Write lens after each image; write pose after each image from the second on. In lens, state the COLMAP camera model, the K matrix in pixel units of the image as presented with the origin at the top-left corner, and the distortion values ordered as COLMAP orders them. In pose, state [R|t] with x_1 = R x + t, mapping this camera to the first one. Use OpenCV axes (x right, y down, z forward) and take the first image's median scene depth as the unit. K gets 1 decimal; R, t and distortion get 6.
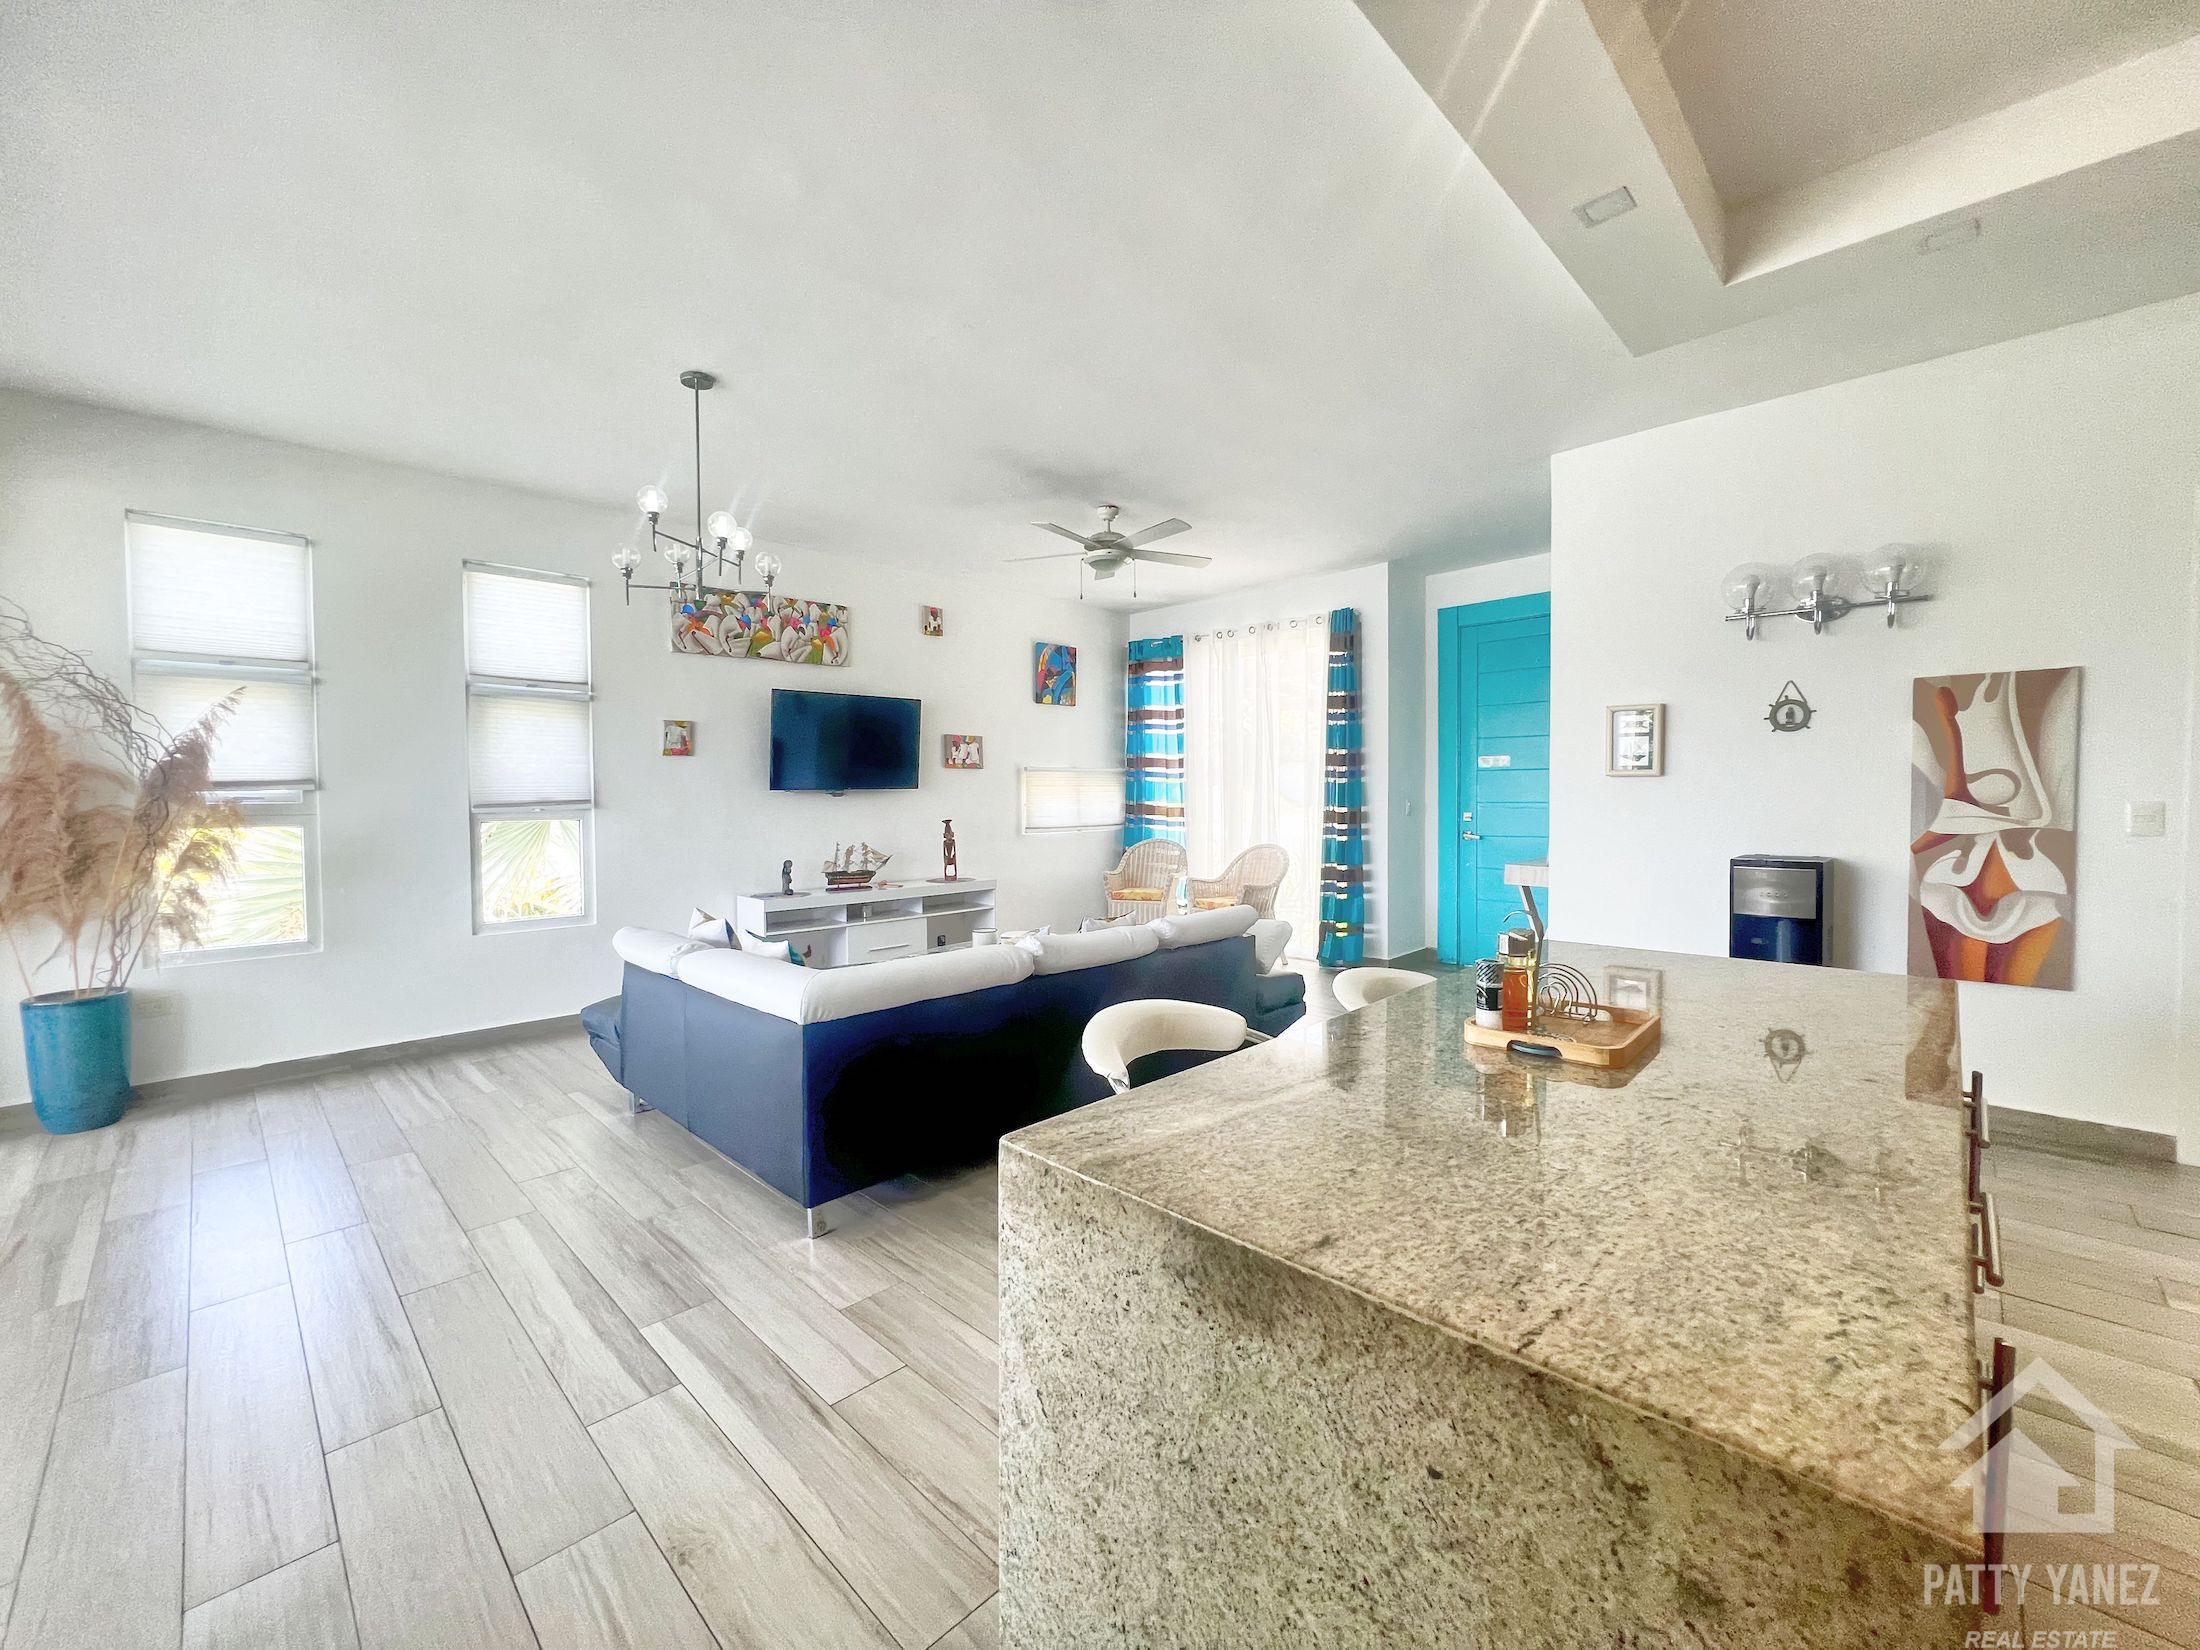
lens RADIAL K [[884.2, 0, 1094.1], [0, 884.2, 818.7], [0, 0, 1]] dist [-0.004463, 0.001174]
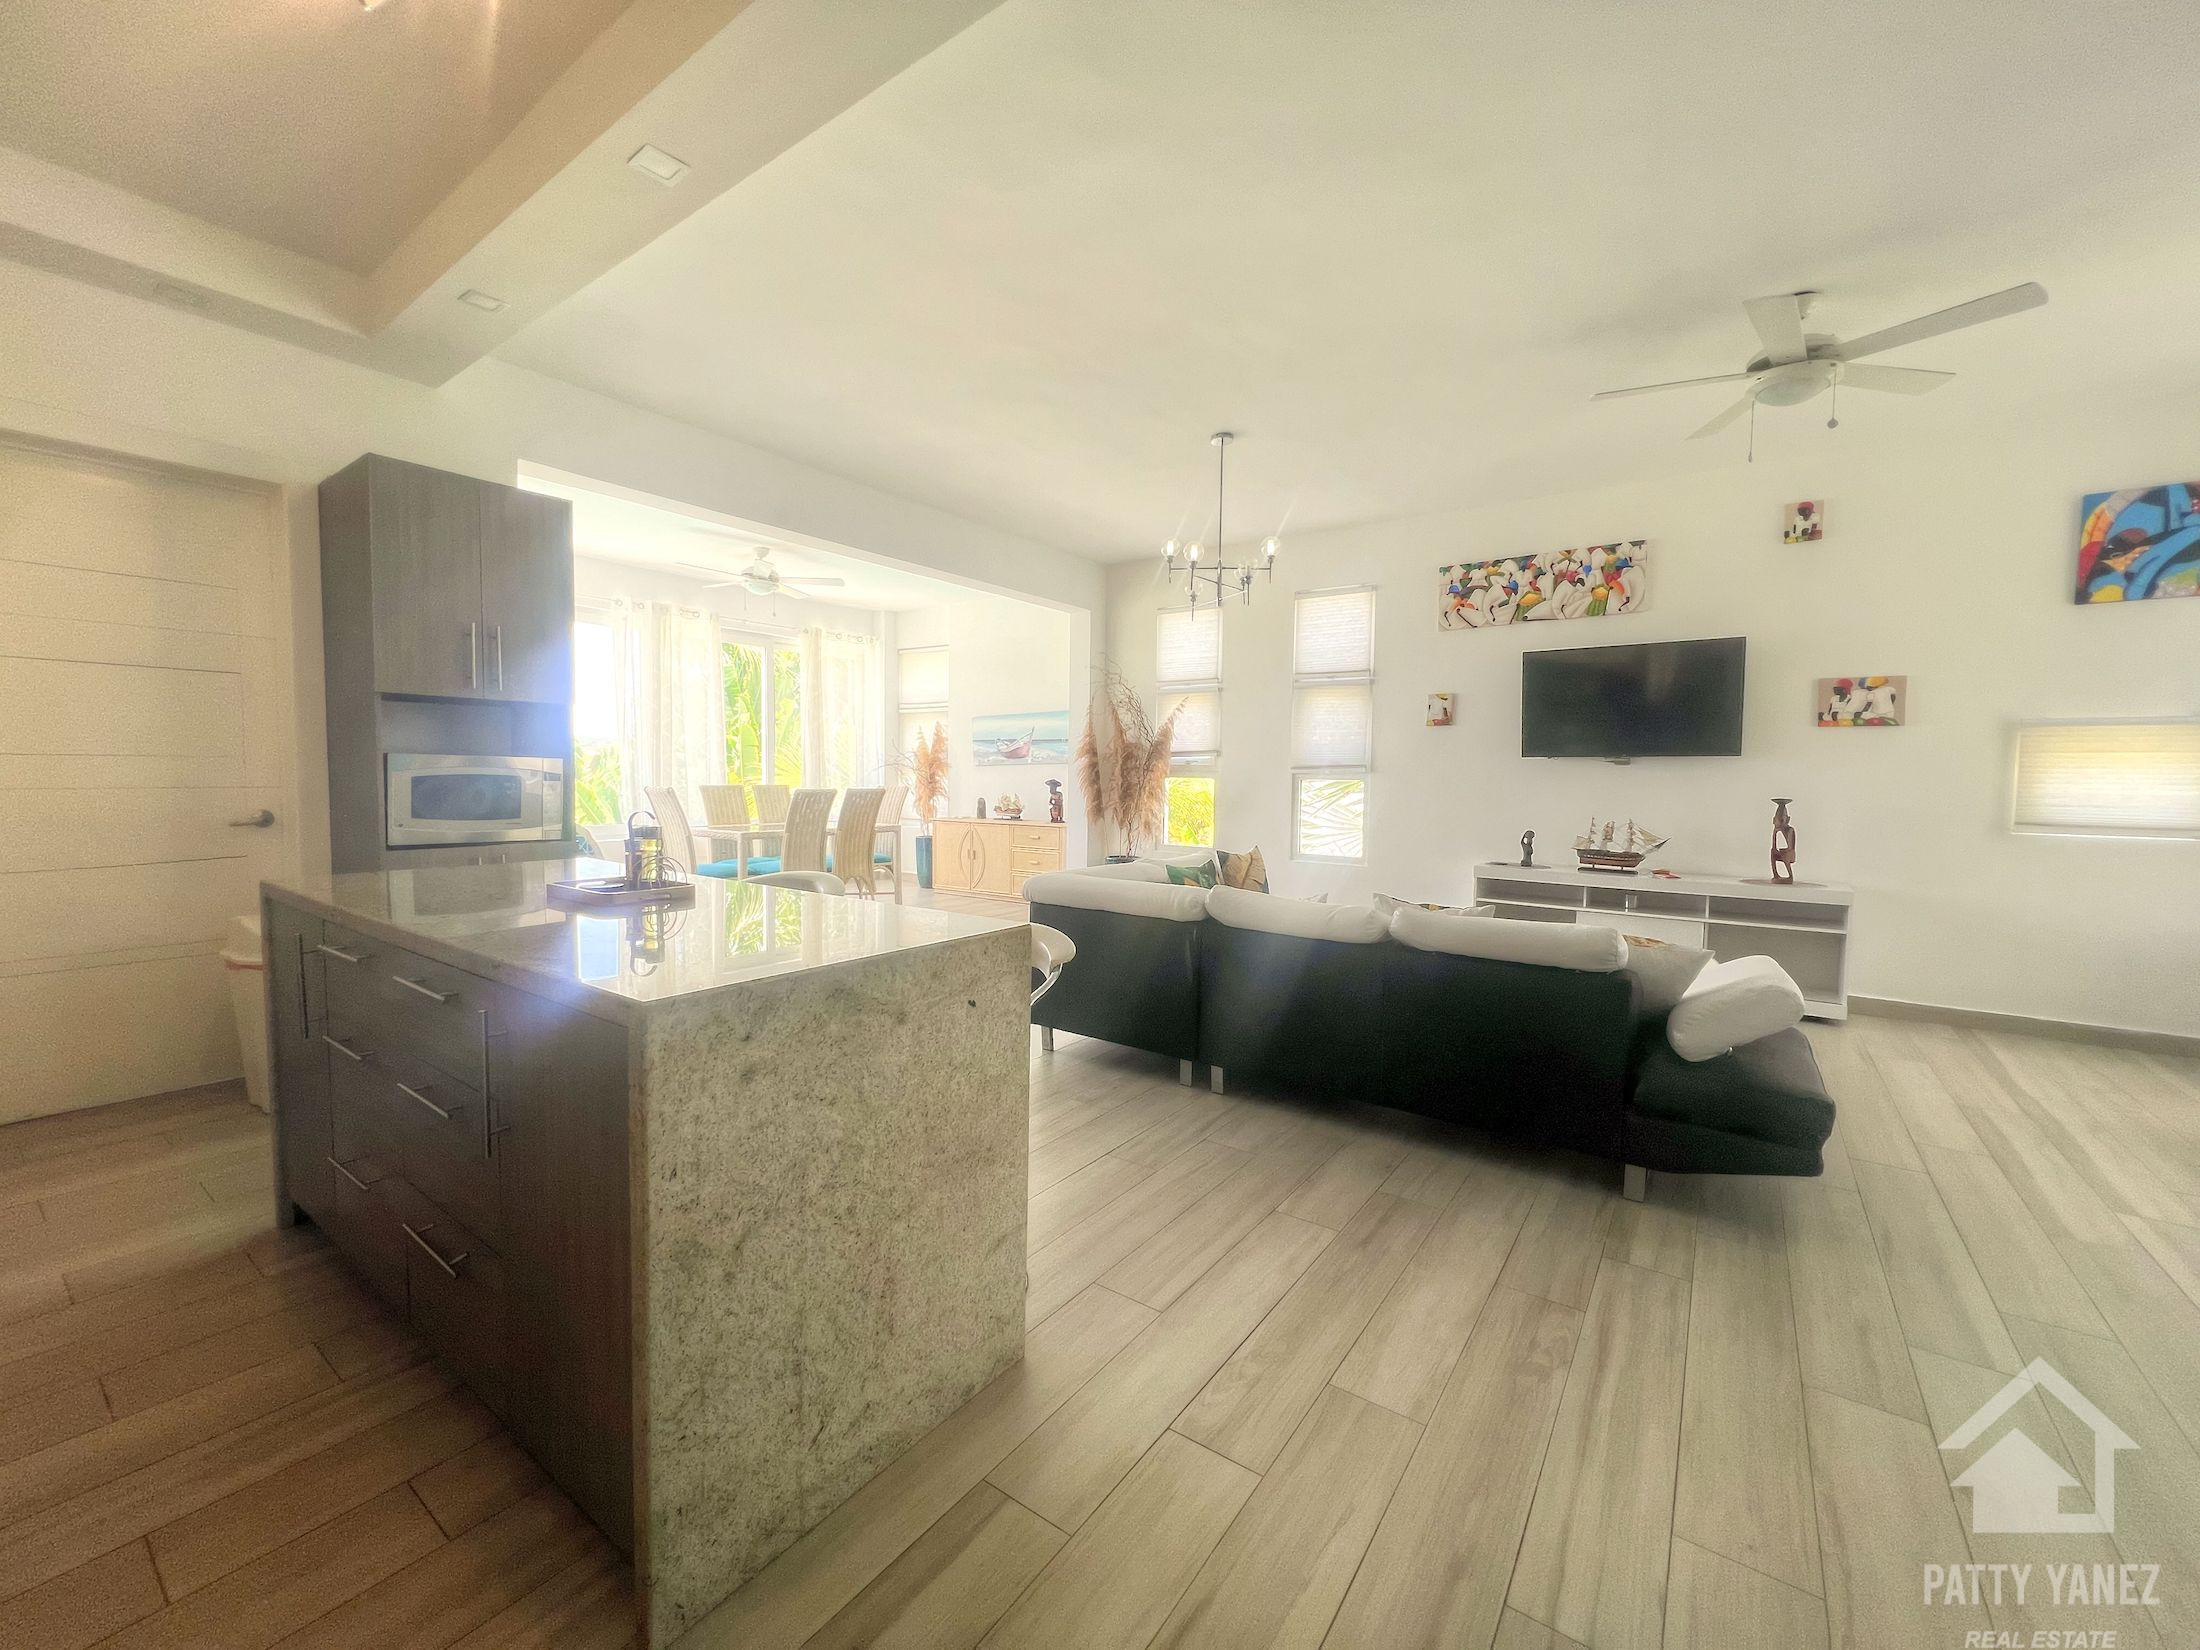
lens RADIAL K [[884.2, 0, 1094.1], [0, 884.2, 818.7], [0, 0, 1]] dist [-0.004463, 0.001174]
pose [[0.153520, 0.062201, -0.986186, 0.508478], [-0.041682, 0.997536, 0.056428, 0.000127], [0.987266, 0.032443, 0.155735, 0.372729]]
